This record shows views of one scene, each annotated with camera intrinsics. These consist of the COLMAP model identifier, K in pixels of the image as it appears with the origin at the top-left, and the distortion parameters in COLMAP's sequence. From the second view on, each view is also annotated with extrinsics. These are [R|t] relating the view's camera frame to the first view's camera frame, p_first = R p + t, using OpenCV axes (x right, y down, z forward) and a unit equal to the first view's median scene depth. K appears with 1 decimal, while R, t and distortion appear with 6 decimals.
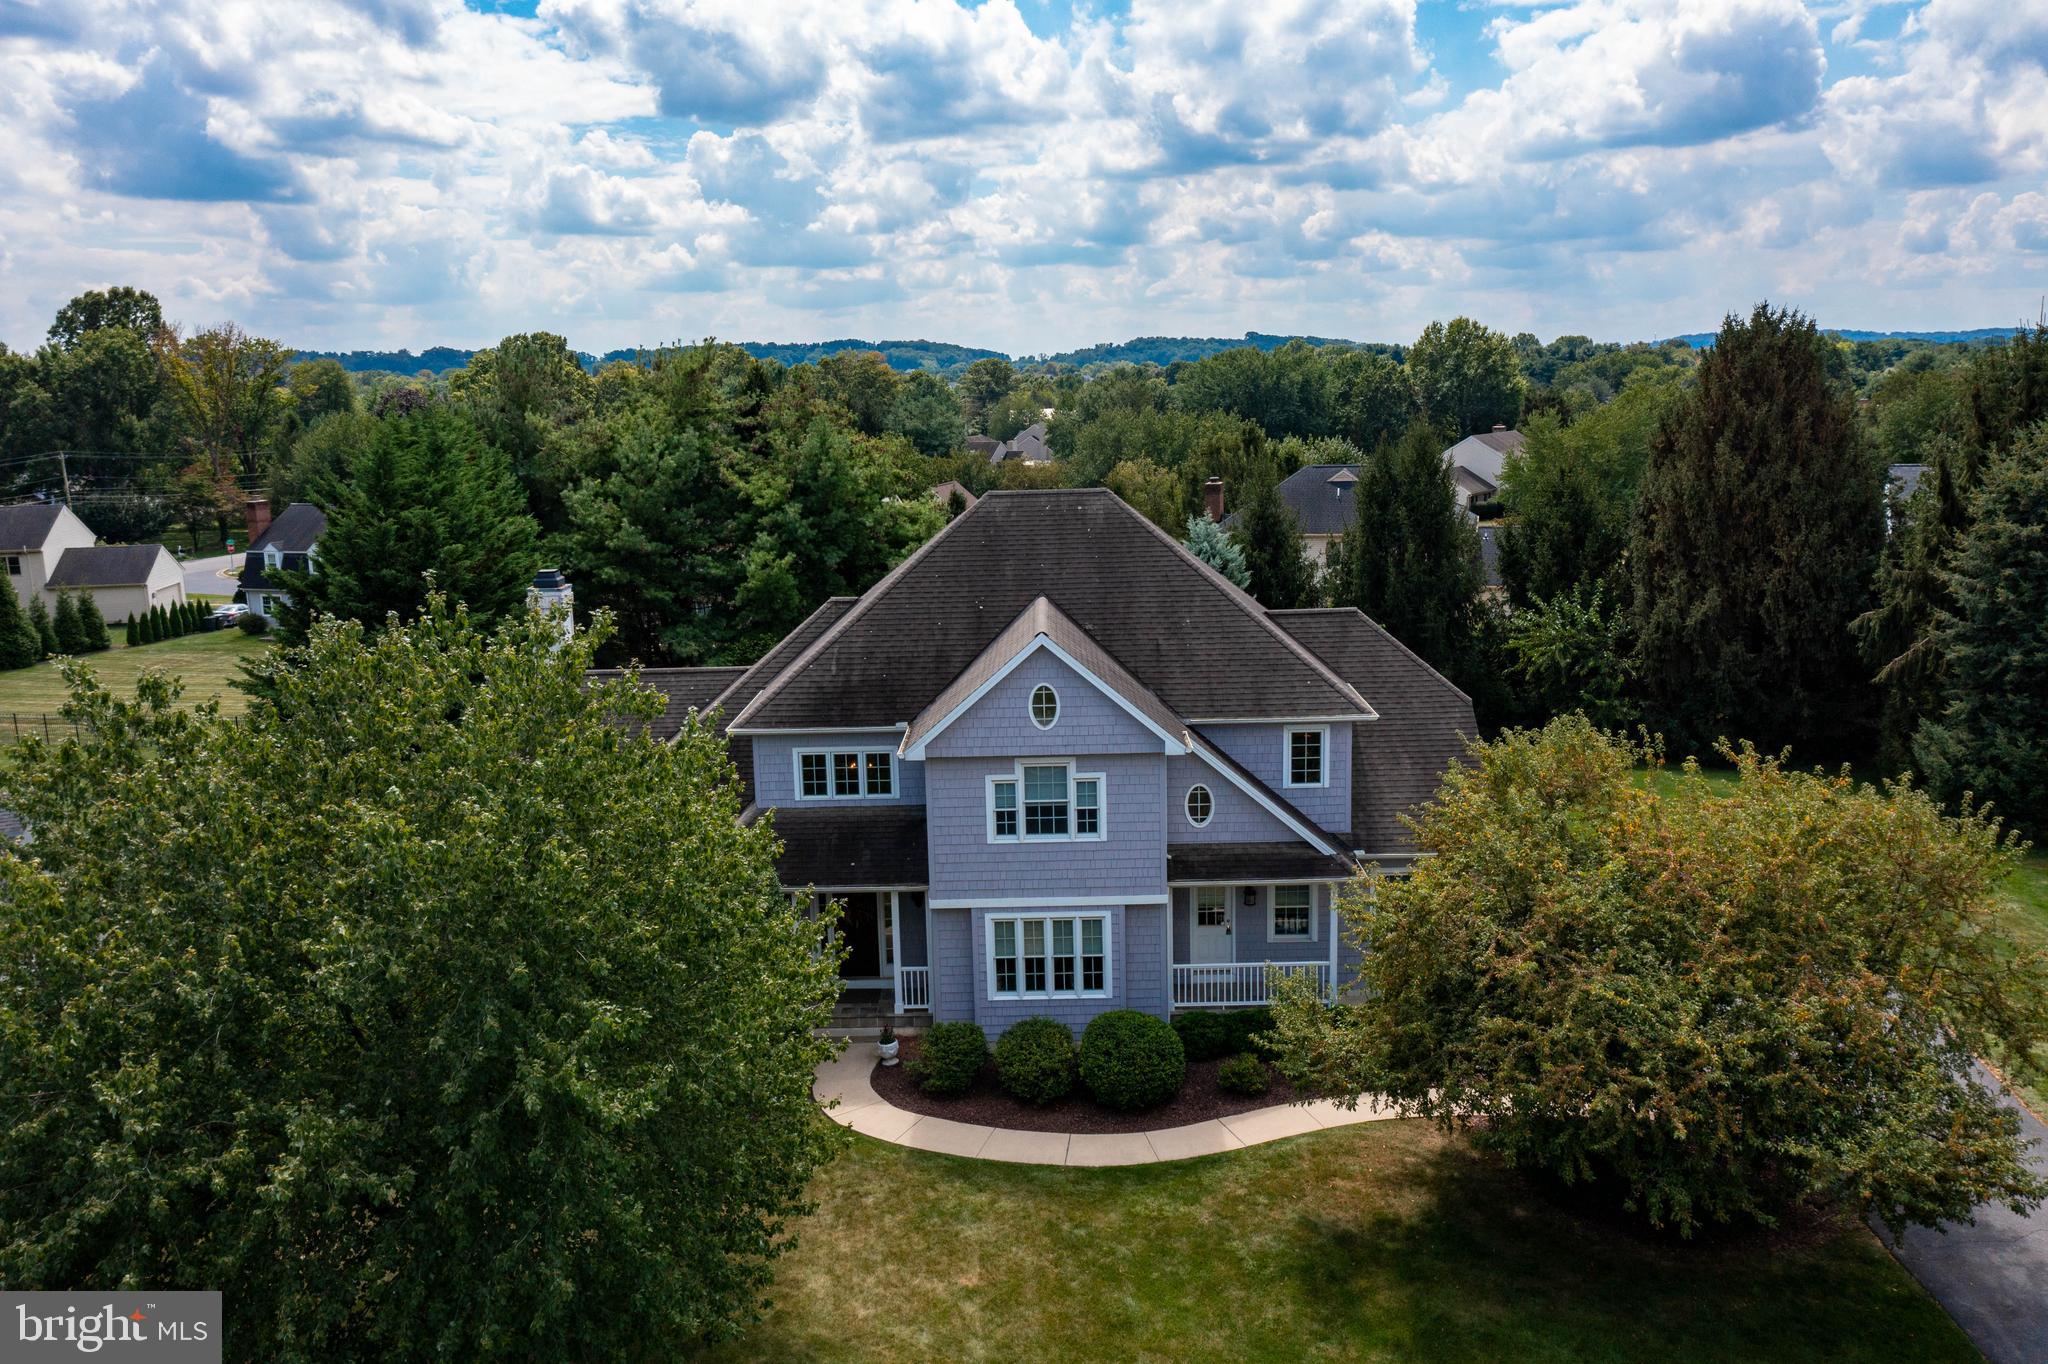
lens RADIAL K [[1607.2, 0, 1024.0], [0, 1607.2, 682.0], [0, 0, 1]] dist [-0.015820, 0.001692]
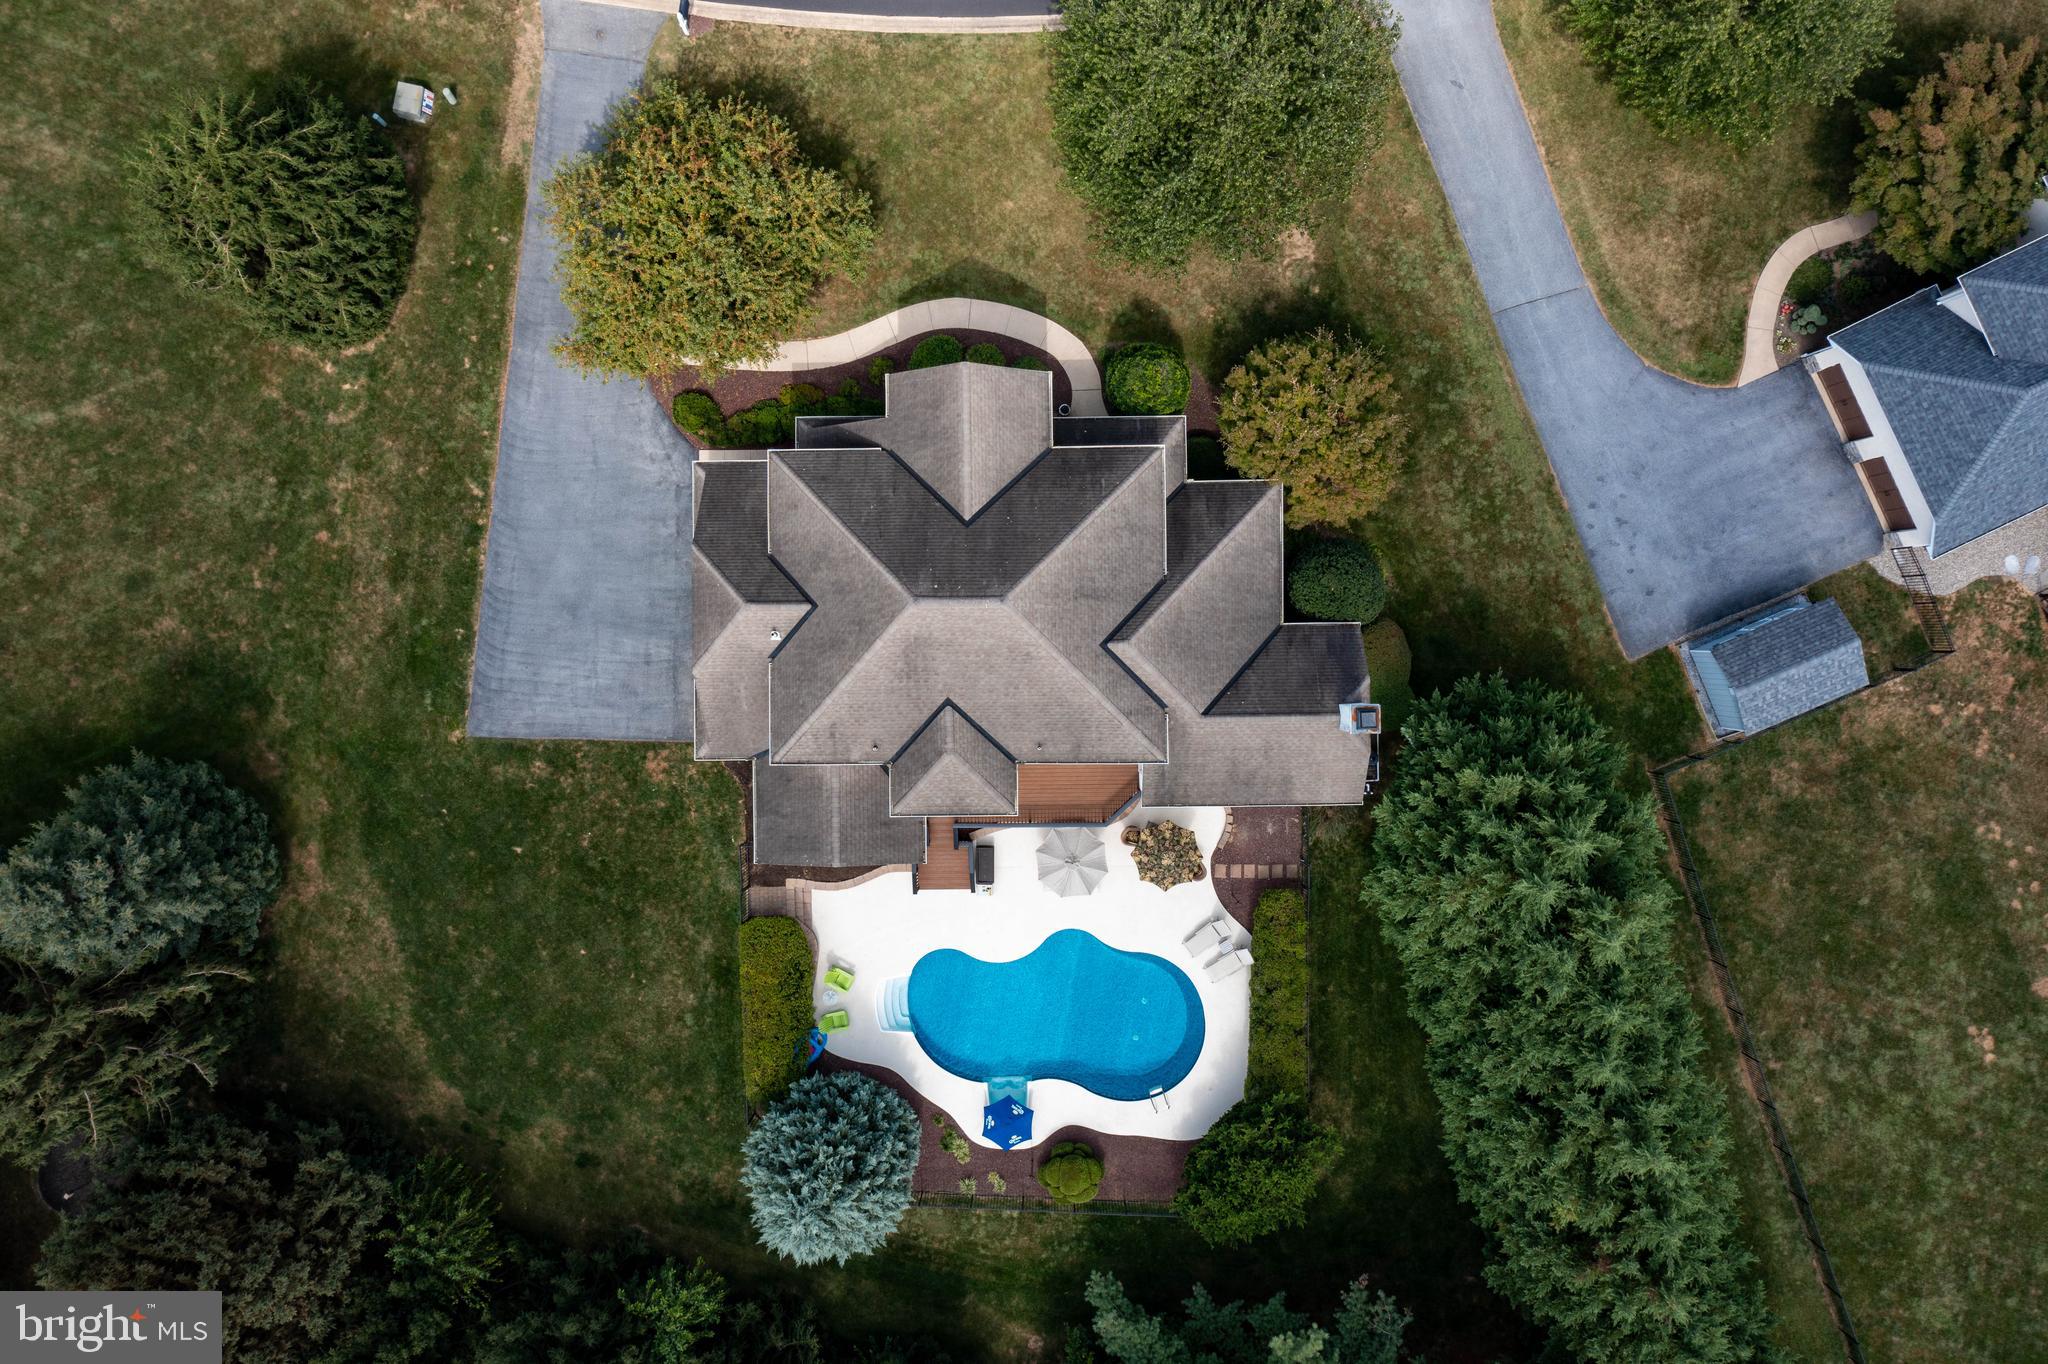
lens RADIAL K [[1616.2, 0, 1024.0], [0, 1616.2, 682.0], [0, 0, 1]] dist [-0.021919, -0.004224]
pose [[-0.998783, 0.024624, 0.042730, -0.112493], [0.036913, -0.201332, 0.978827, -1.705733], [0.032706, 0.979213, 0.200178, 0.942390]]
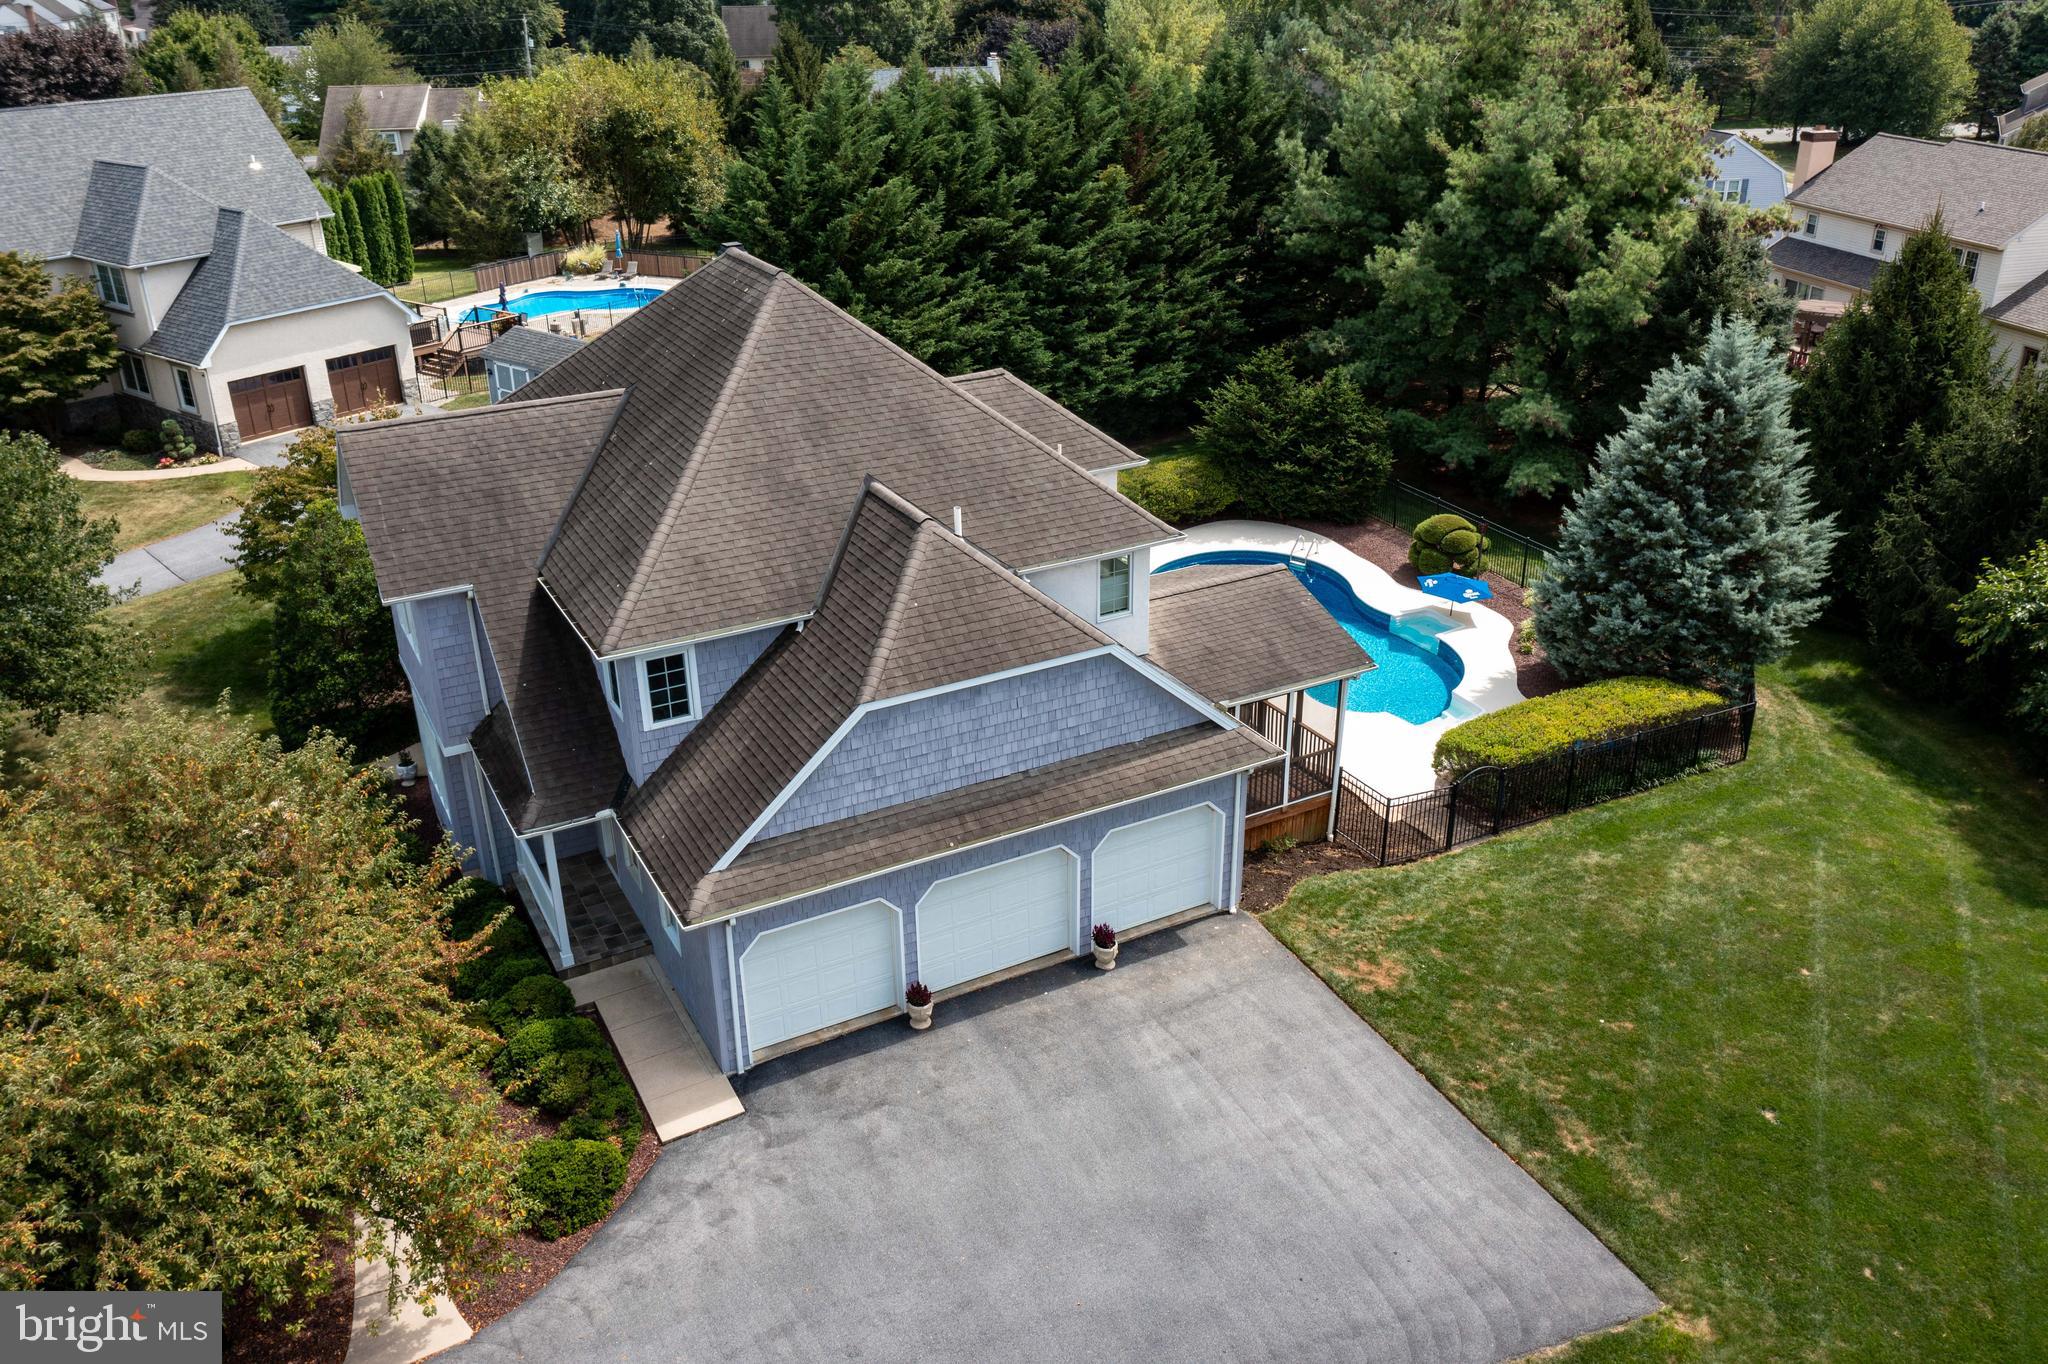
lens RADIAL K [[1616.2, 0, 1024.0], [0, 1616.2, 682.0], [0, 0, 1]] dist [-0.021919, -0.004224]
pose [[0.488780, 0.385411, -0.782657, 0.935142], [-0.160112, 0.921516, 0.353798, -0.272971], [0.857589, -0.047617, 0.512127, 0.813513]]
